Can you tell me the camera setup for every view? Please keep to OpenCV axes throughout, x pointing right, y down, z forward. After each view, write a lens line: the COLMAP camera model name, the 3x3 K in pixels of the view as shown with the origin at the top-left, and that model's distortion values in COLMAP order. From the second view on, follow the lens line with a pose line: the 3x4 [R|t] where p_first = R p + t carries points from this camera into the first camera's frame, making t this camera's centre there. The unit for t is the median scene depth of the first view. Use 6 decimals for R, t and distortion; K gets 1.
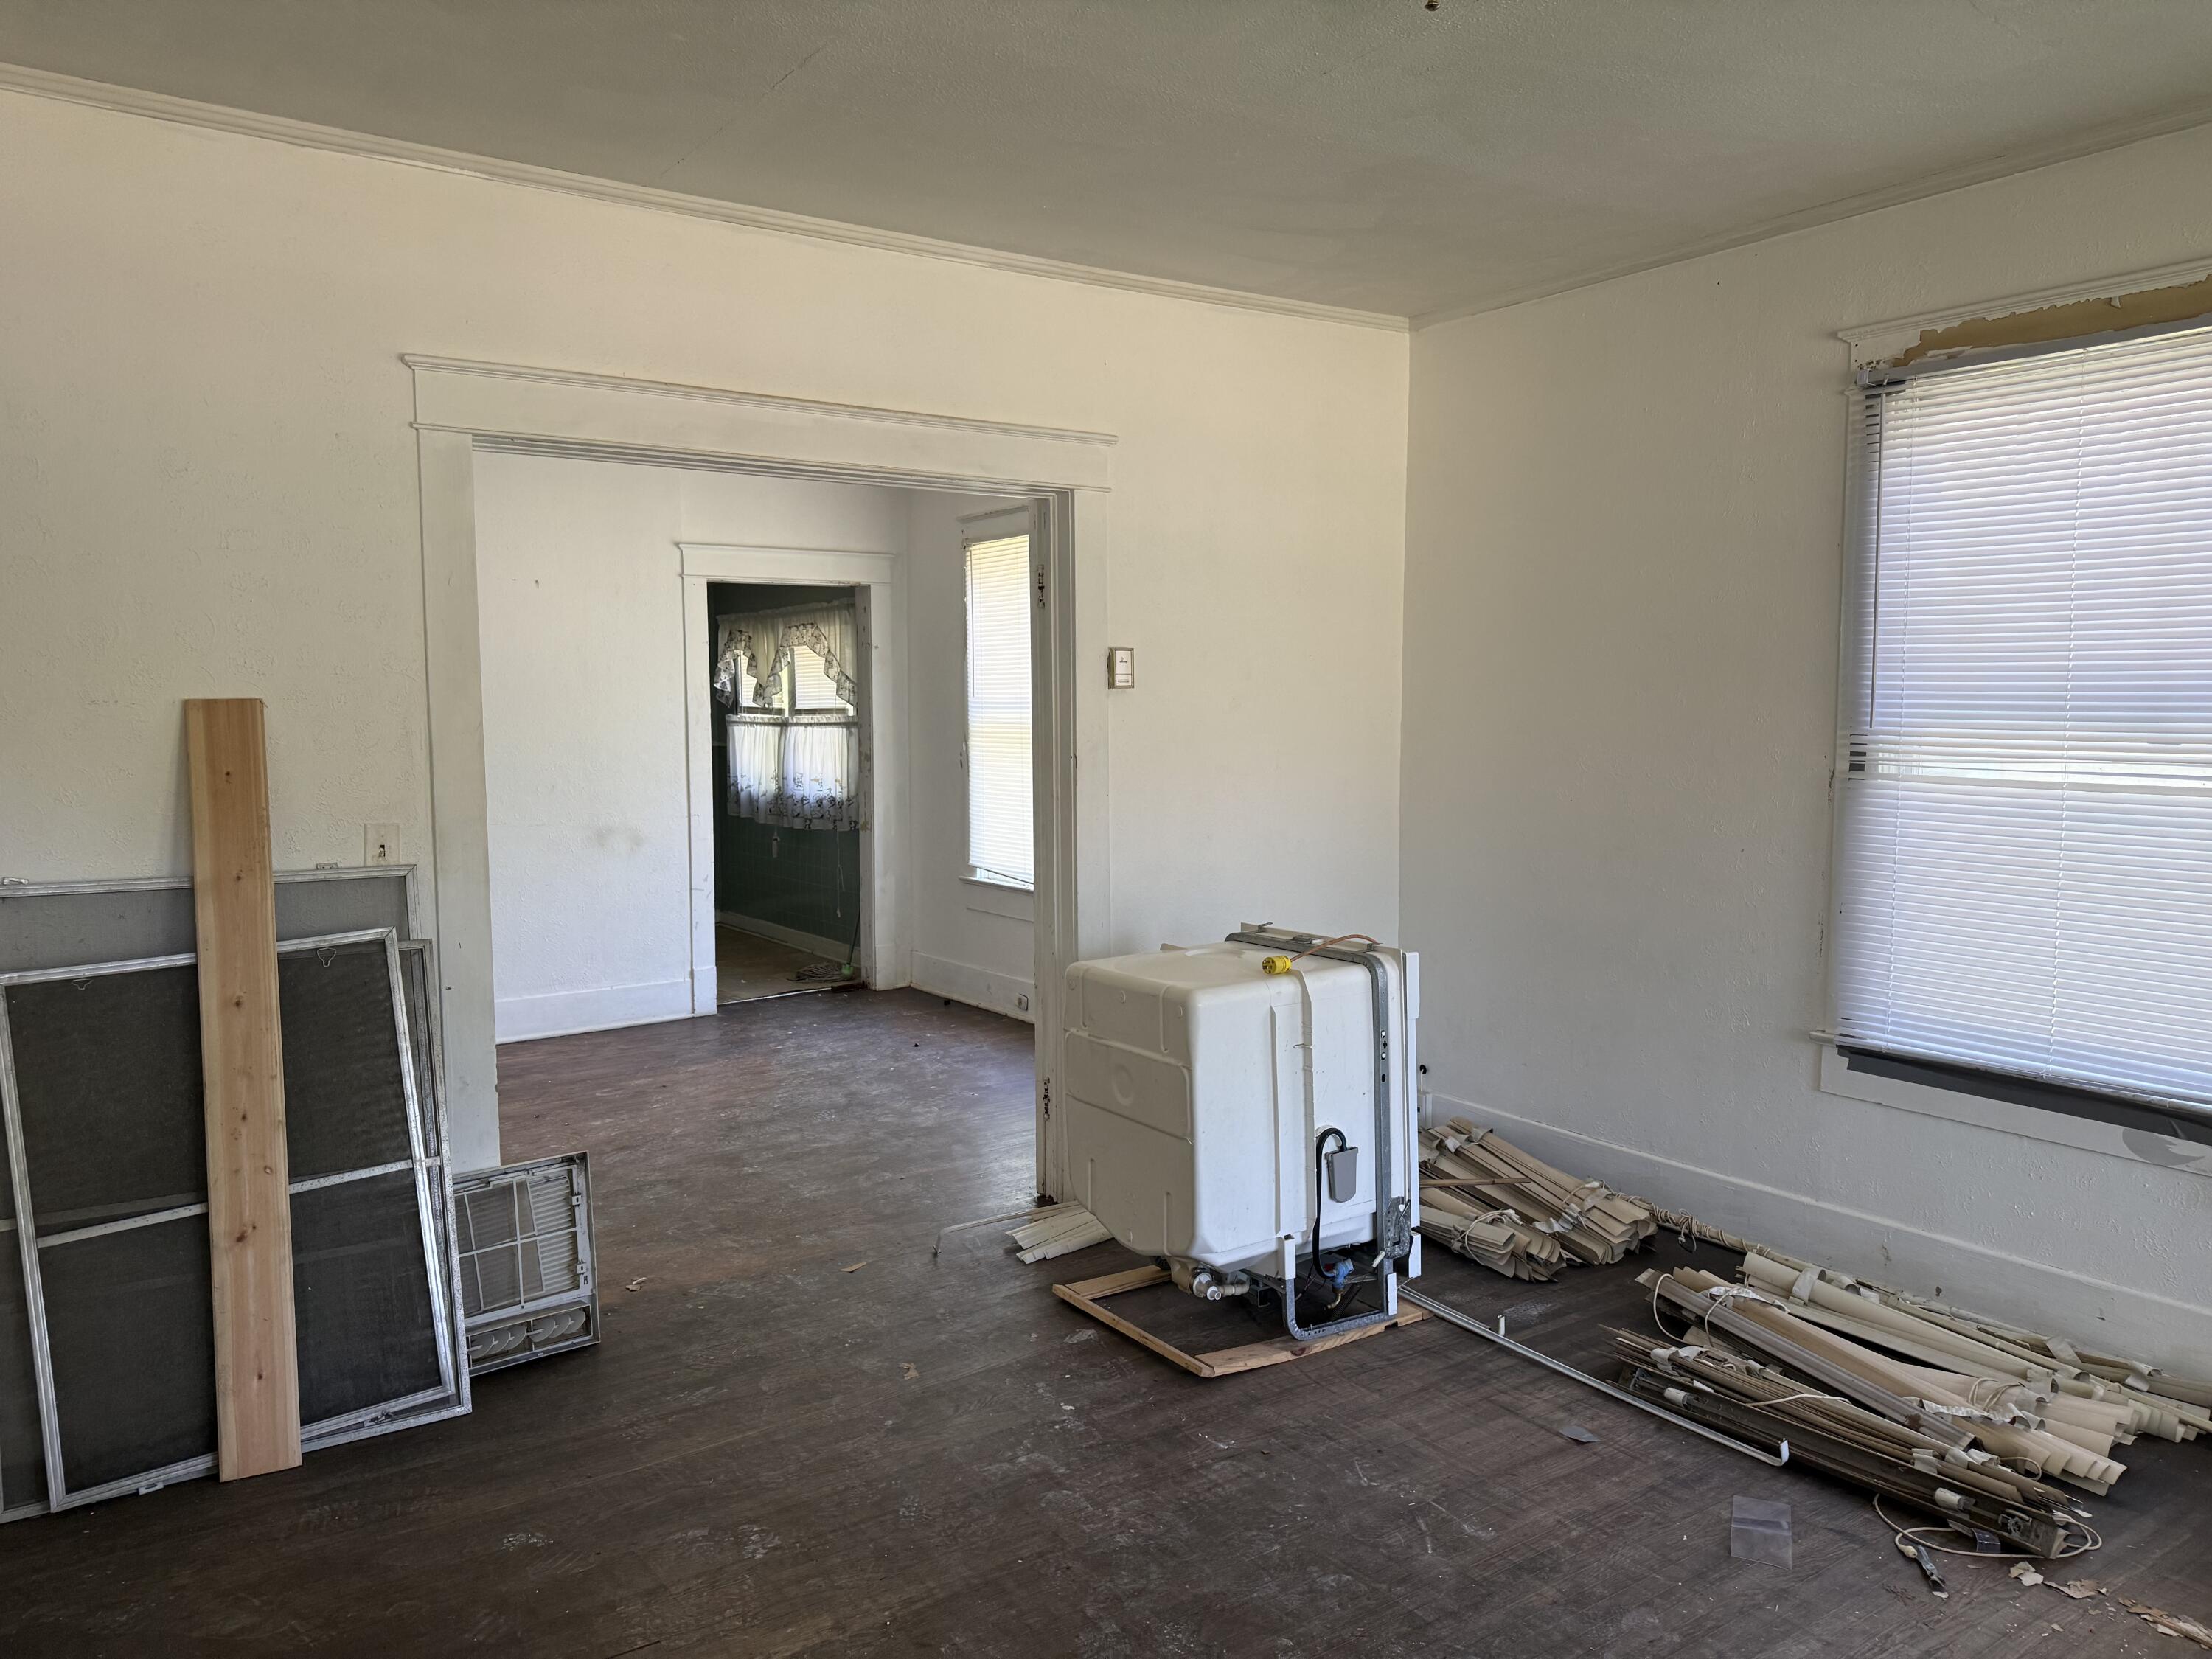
lens RADIAL K [[1556.8, 0, 1113.1], [0, 1556.8, 825.8], [0, 0, 1]] dist [0.004754, -0.010342]
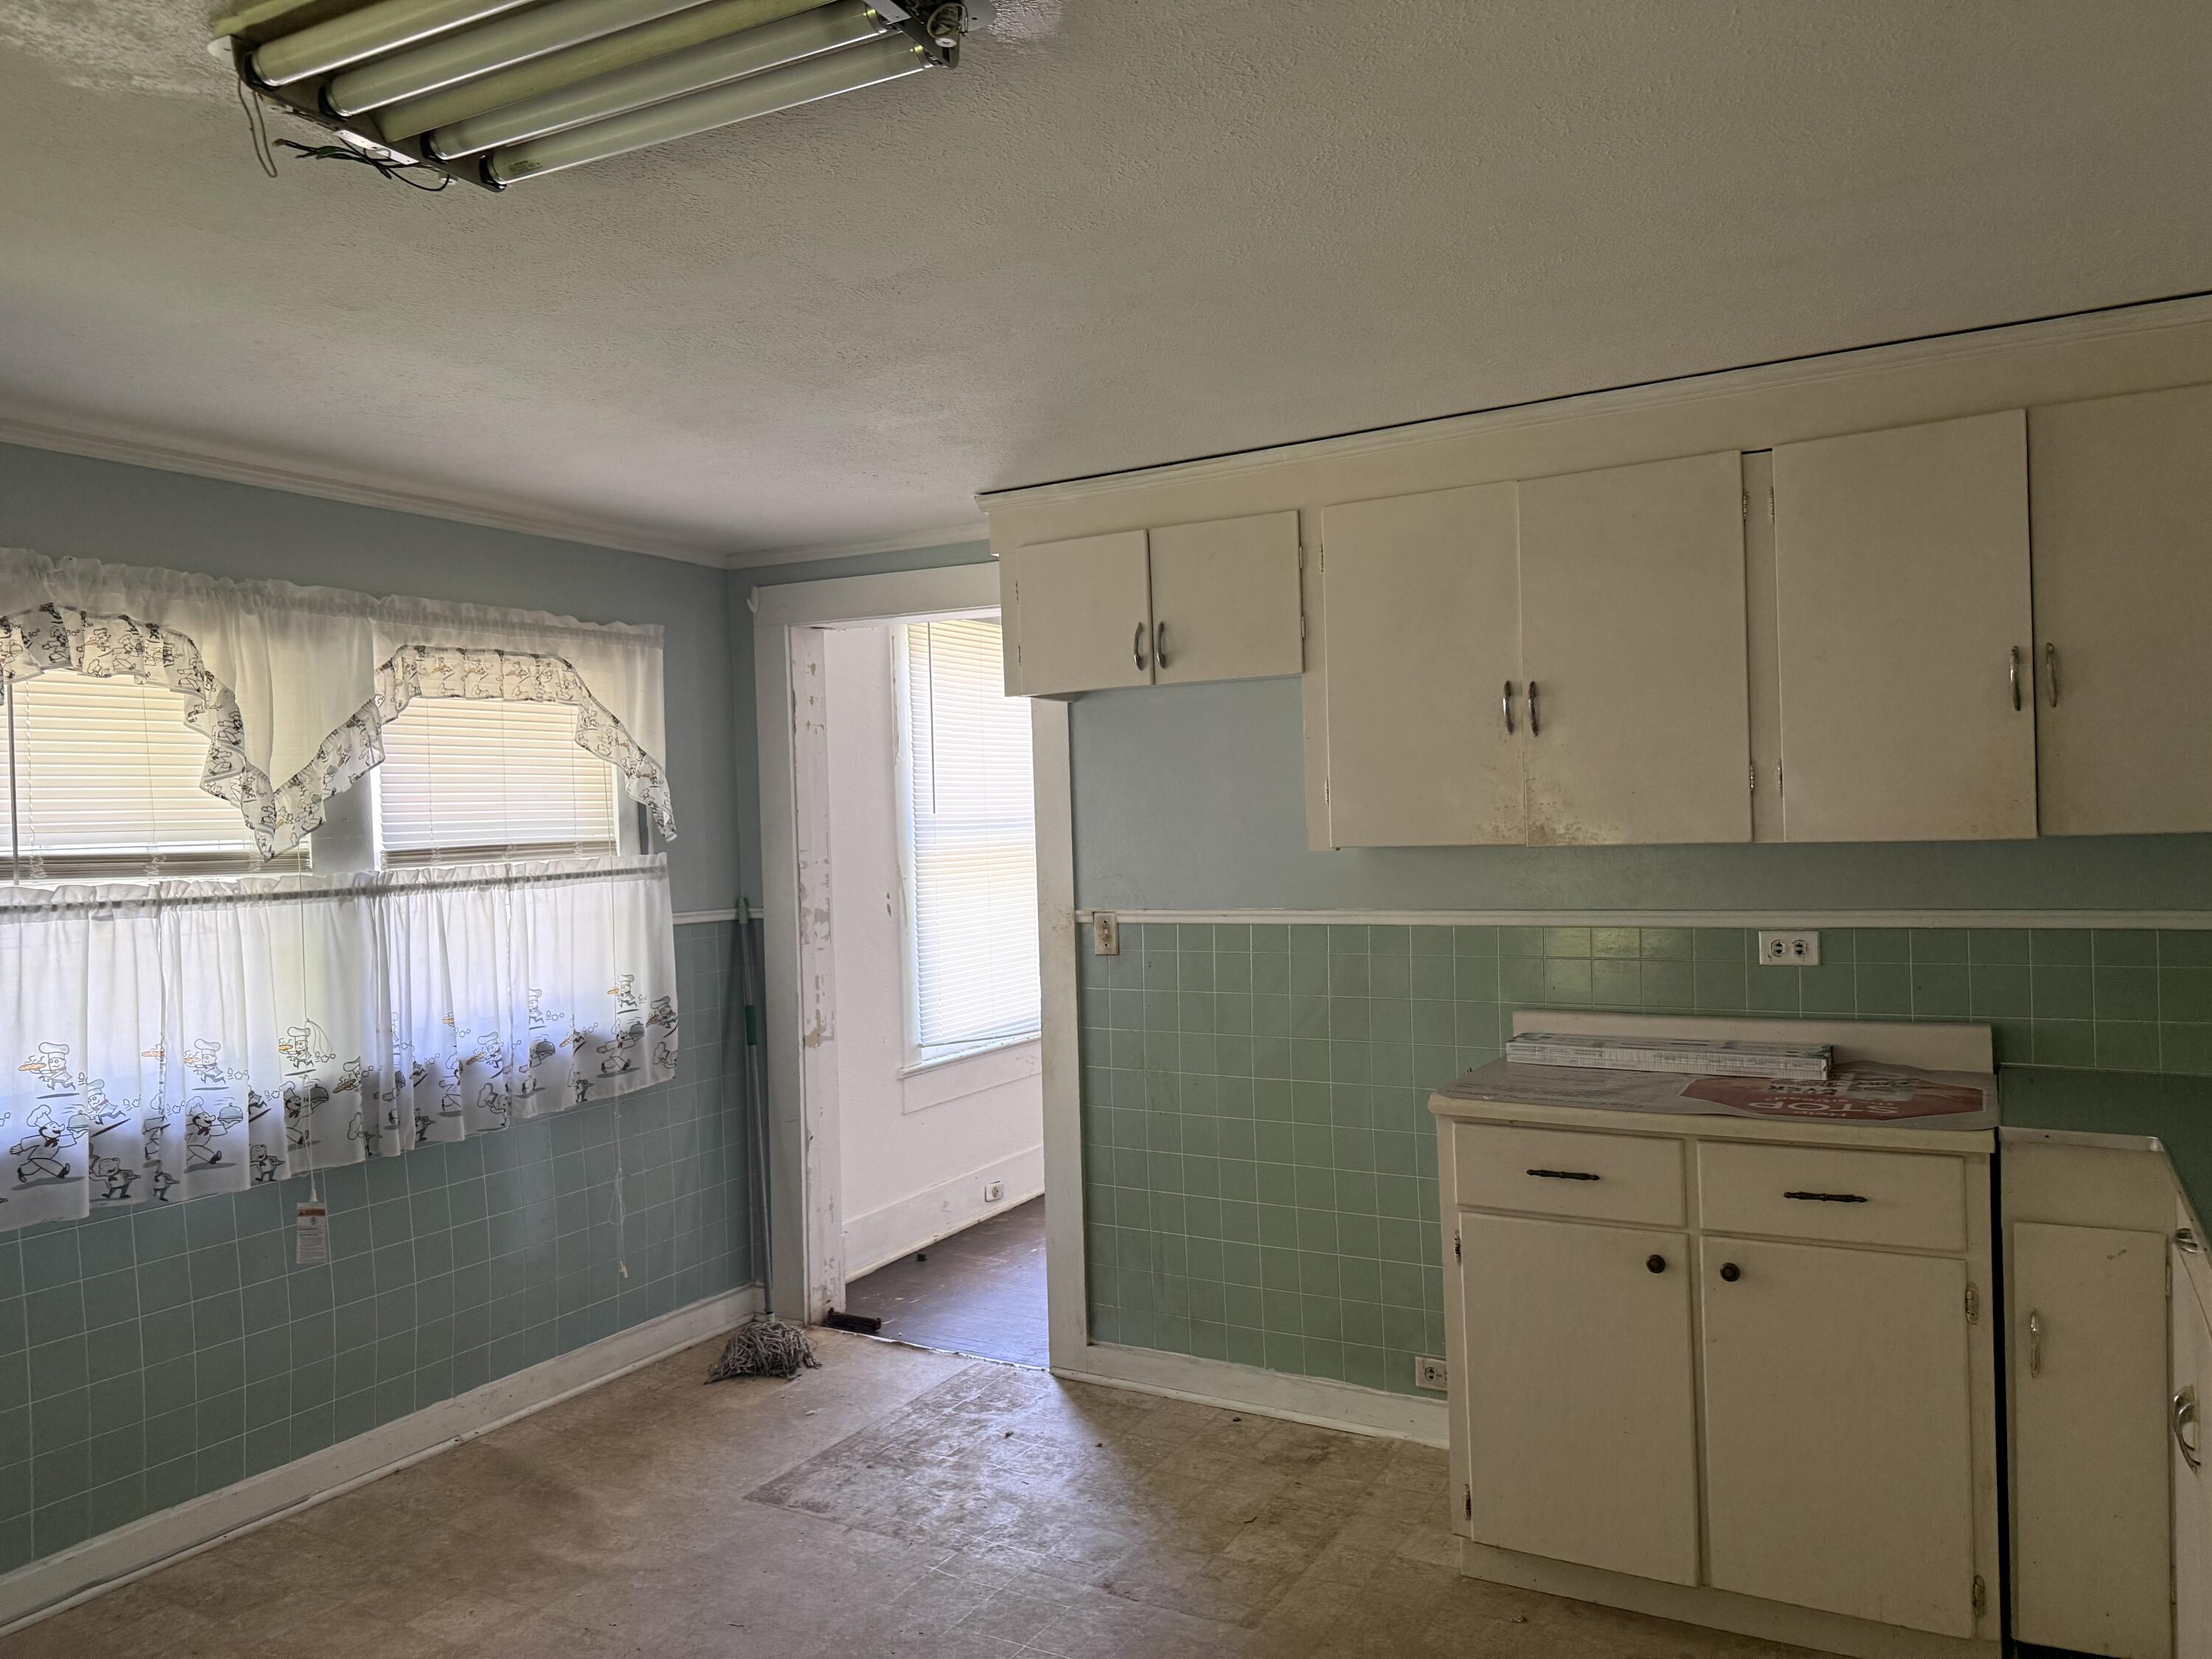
lens RADIAL K [[1556.8, 0, 1108.5], [0, 1556.8, 828.1], [0, 0, 1]] dist [0.004754, -0.010342]
pose [[-0.448614, 0.007452, 0.893694, -0.674395], [0.097909, 0.994356, 0.040857, -0.083754], [-0.888346, 0.105830, -0.446812, 1.078601]]
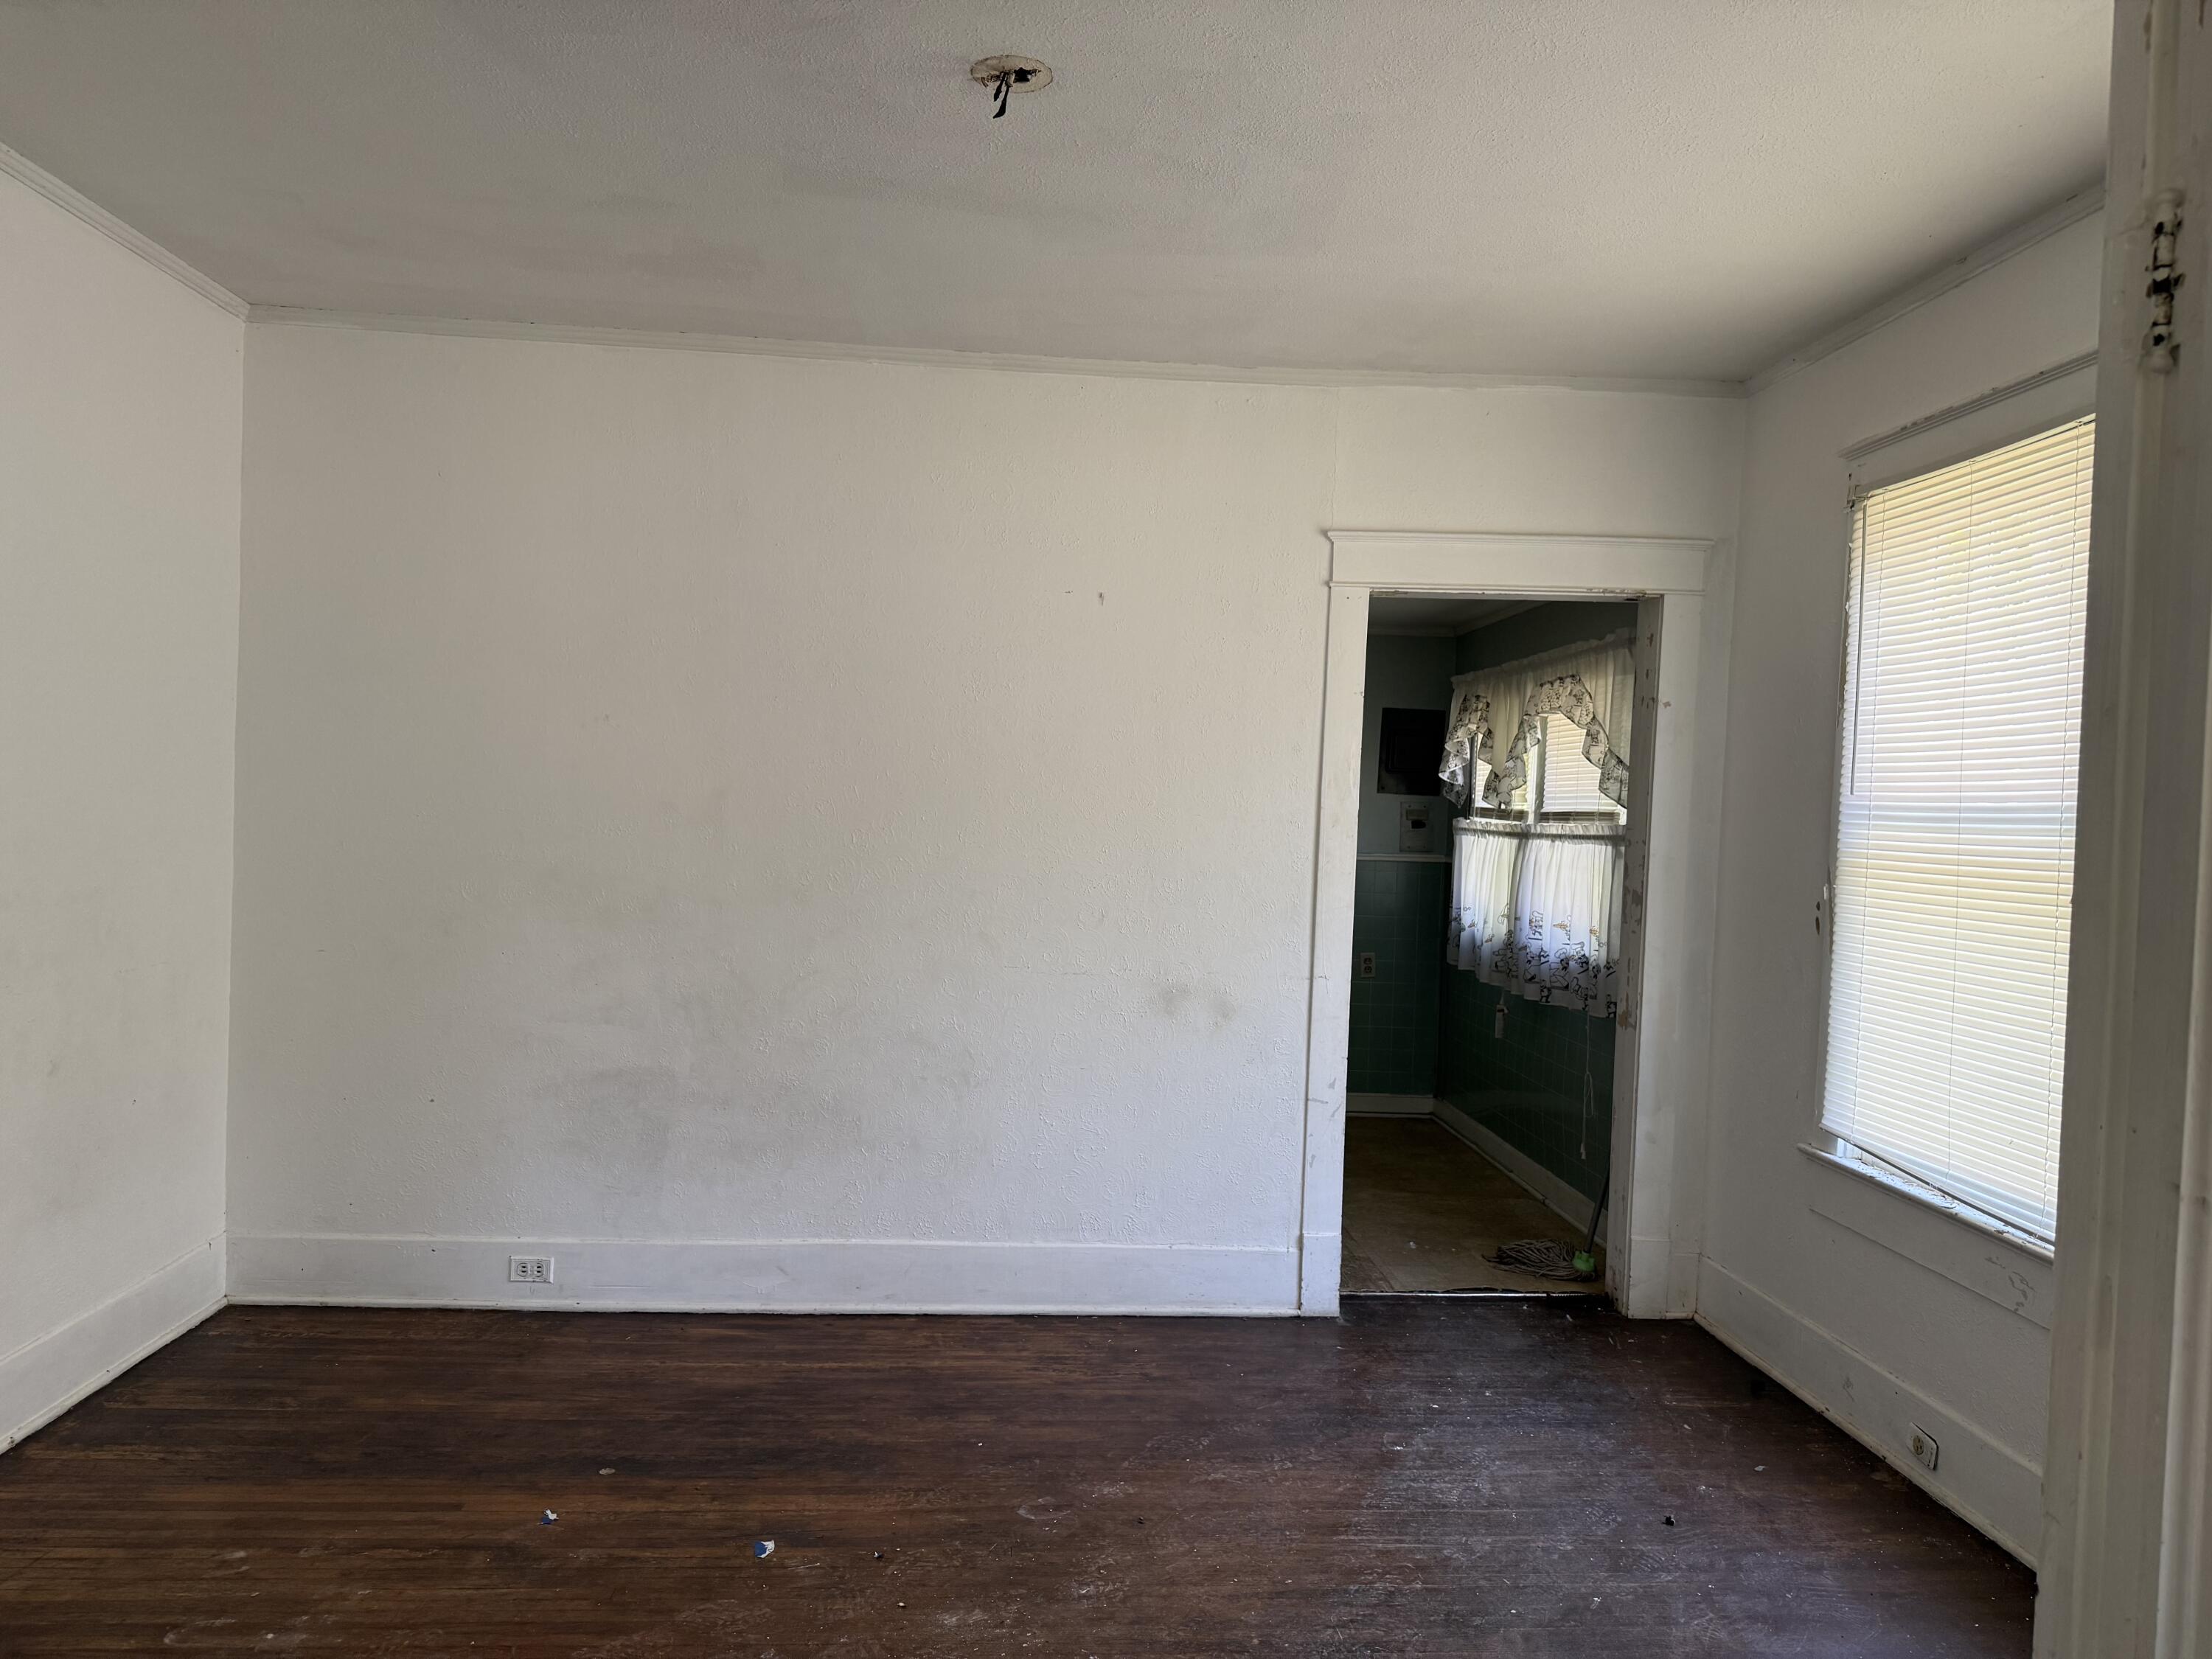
lens RADIAL K [[1556.8, 0, 1109.3], [0, 1556.8, 847.1], [0, 0, 1]] dist [0.004754, -0.010342]
pose [[0.861809, 0.052021, -0.504558, -0.036254], [-0.081907, 0.995945, -0.037216, -0.023911], [0.500576, 0.073400, 0.862575, 0.386842]]
